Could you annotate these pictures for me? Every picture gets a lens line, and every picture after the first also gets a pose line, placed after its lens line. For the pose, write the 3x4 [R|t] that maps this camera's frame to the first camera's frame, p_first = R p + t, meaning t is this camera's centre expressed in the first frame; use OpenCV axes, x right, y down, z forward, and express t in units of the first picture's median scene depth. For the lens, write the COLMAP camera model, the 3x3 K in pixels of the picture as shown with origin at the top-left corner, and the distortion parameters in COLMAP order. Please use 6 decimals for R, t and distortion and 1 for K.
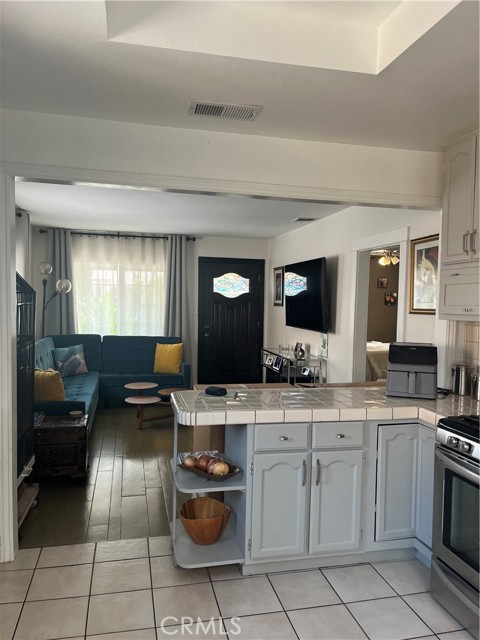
lens RADIAL K [[483.8, 0, 239.5], [0, 483.8, 320.3], [0, 0, 1]] dist [0.038285, -0.069374]
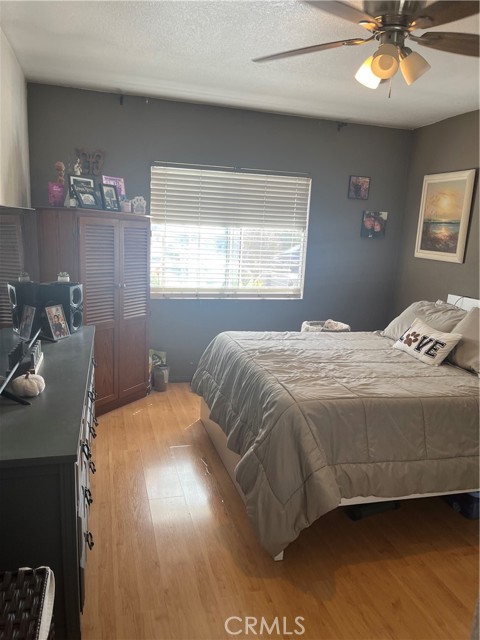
lens RADIAL K [[483.8, 0, 239.8], [0, 483.8, 320.3], [0, 0, 1]] dist [0.038285, -0.069374]
pose [[0.998218, 0.014917, 0.057773, 0.159818], [-0.023367, 0.988641, 0.148470, -0.019627], [-0.054901, -0.149556, 0.987228, 0.542060]]
